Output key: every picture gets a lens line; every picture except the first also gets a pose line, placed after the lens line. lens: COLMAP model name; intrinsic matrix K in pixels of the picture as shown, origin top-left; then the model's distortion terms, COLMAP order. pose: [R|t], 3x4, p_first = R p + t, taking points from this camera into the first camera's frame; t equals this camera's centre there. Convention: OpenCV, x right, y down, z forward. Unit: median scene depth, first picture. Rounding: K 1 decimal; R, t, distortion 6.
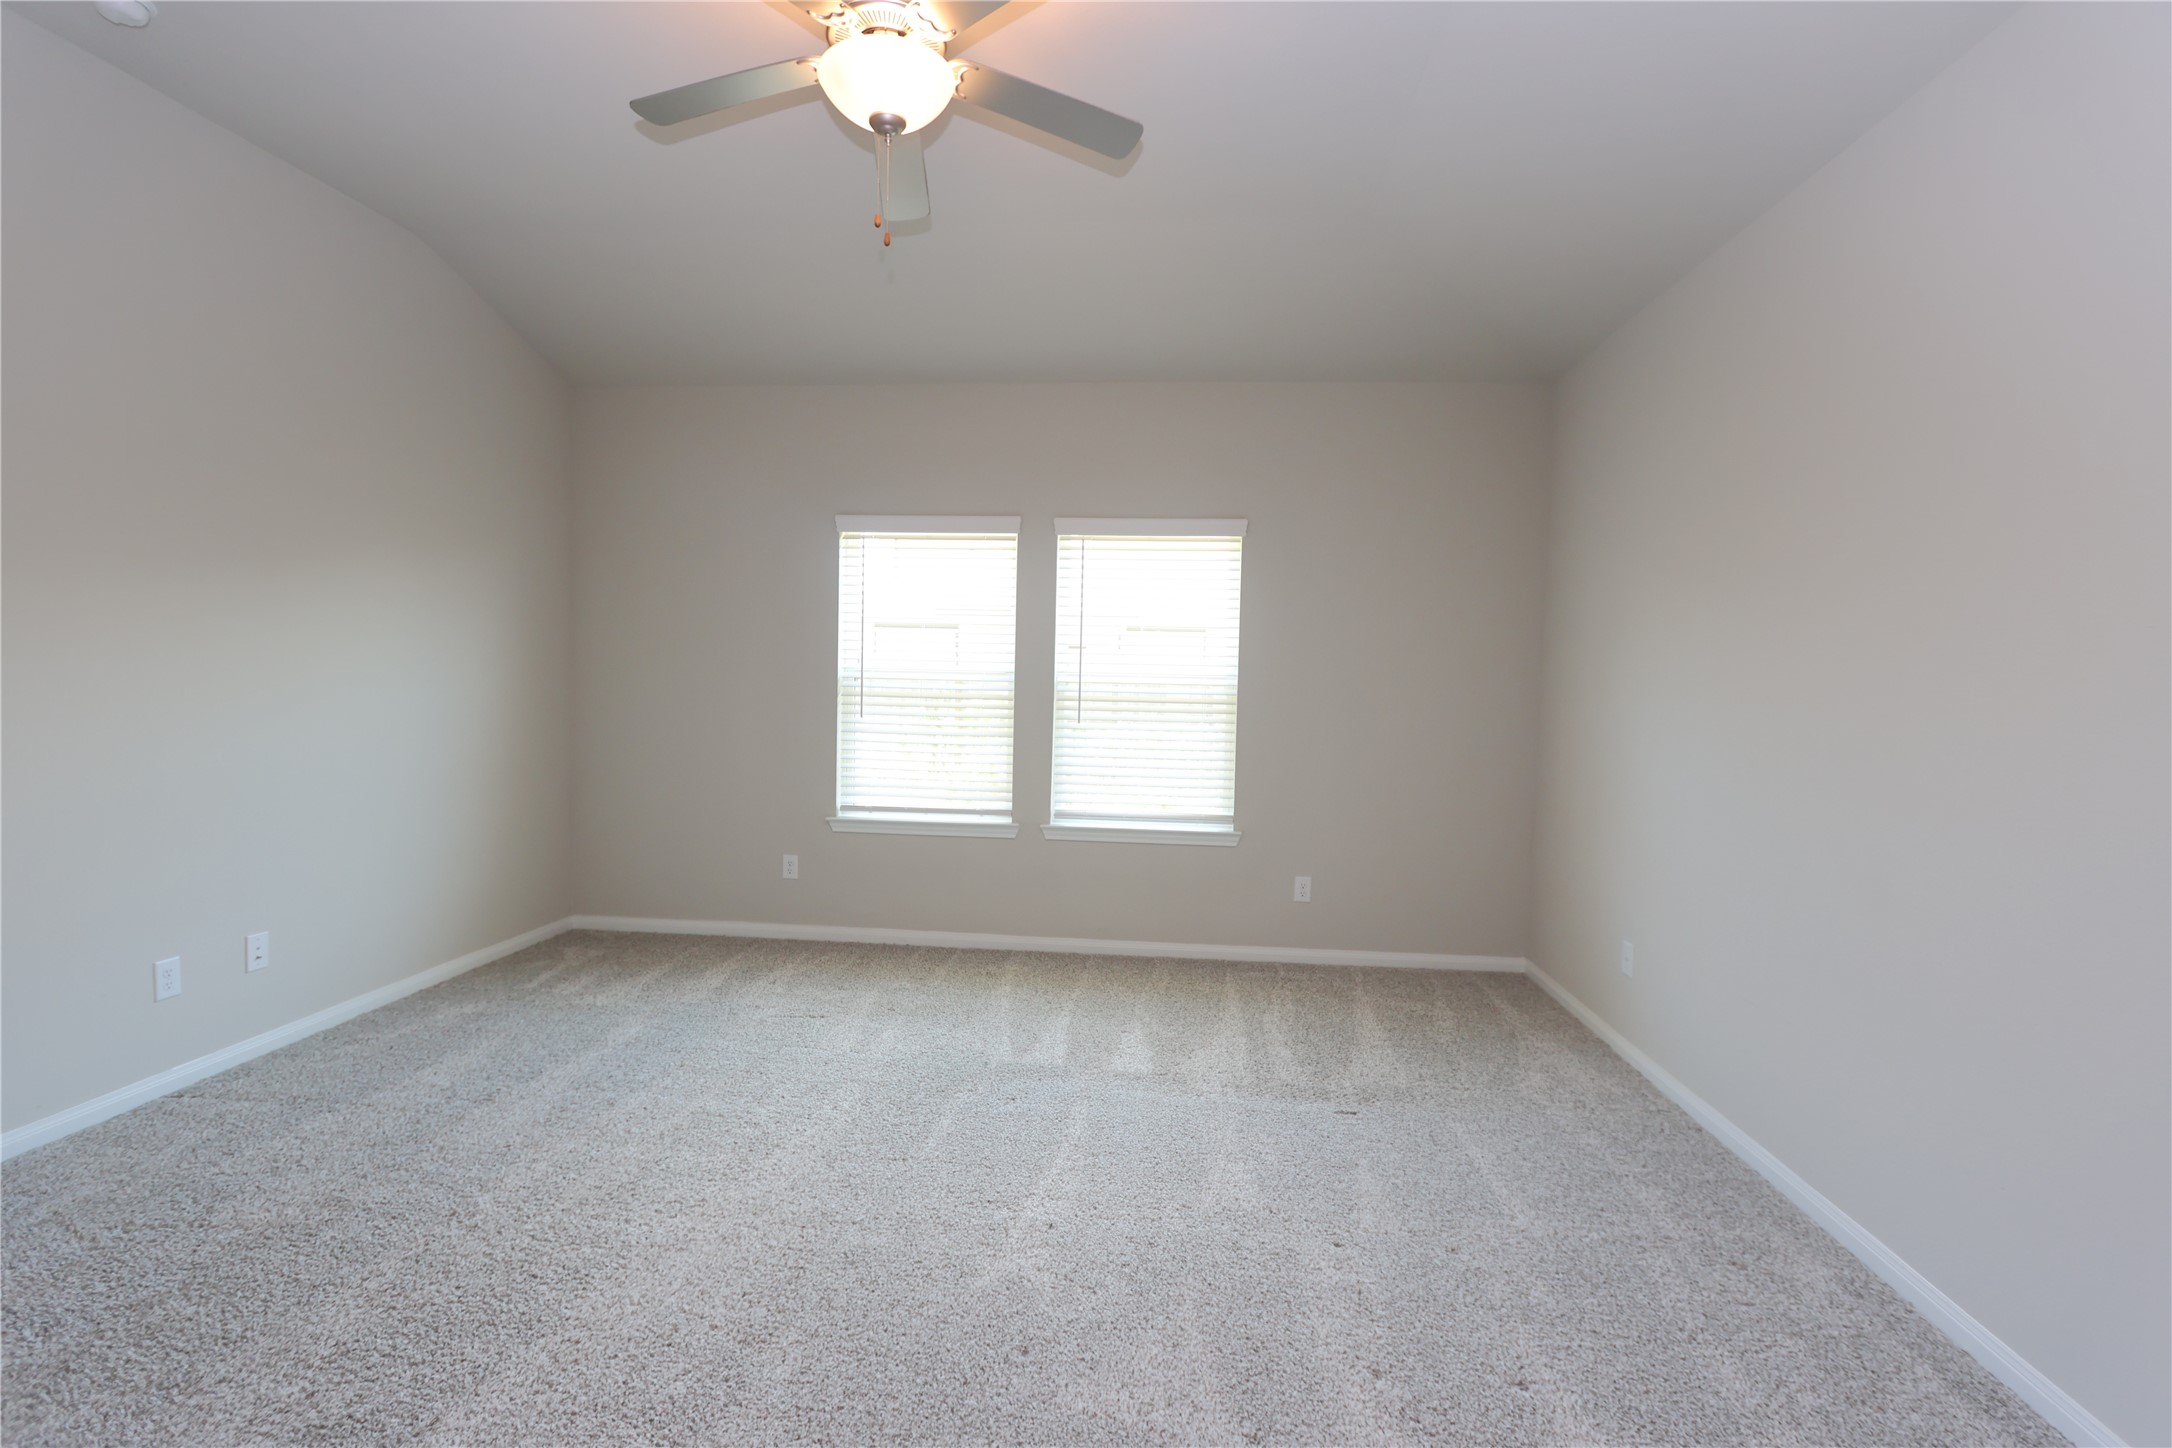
lens RADIAL K [[1060.3, 0, 1086.0], [0, 1060.3, 724.0], [0, 0, 1]] dist [-0.002710, 0.000000]
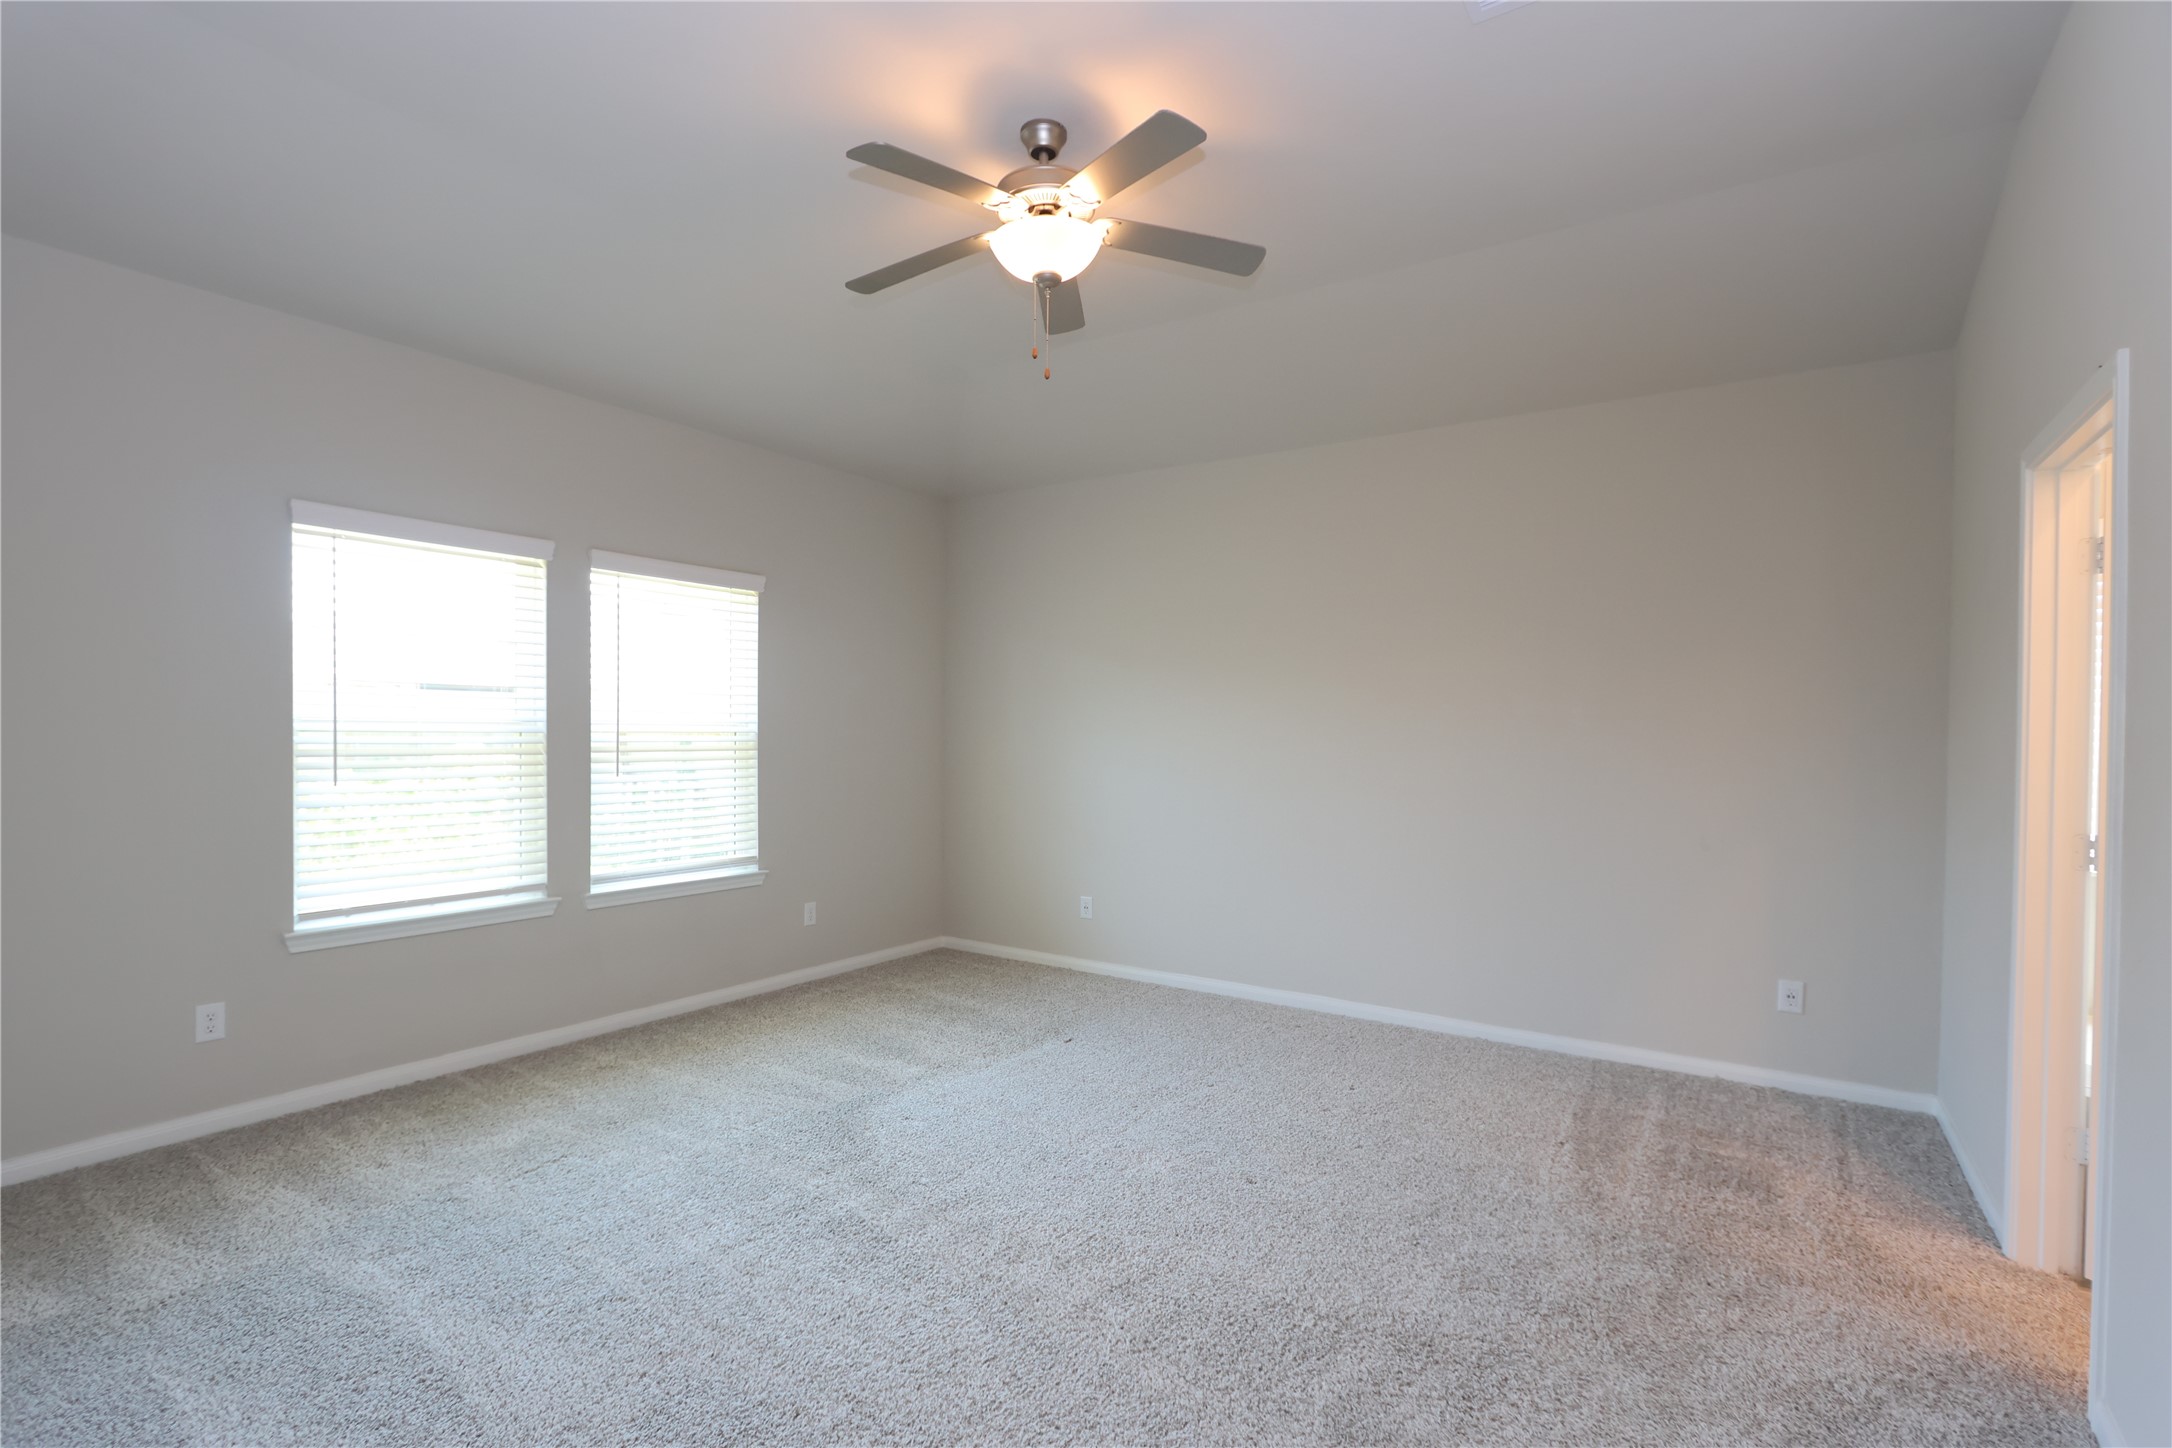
lens RADIAL K [[1014.3, 0, 1126.7], [0, 1014.3, 741.8], [0, 0, 1]] dist [0.001749, 0.000466]
pose [[0.456232, -0.026199, 0.889475, -0.585859], [0.041779, 0.999095, 0.007999, -0.019397], [-0.888880, 0.033512, 0.456913, 0.211767]]
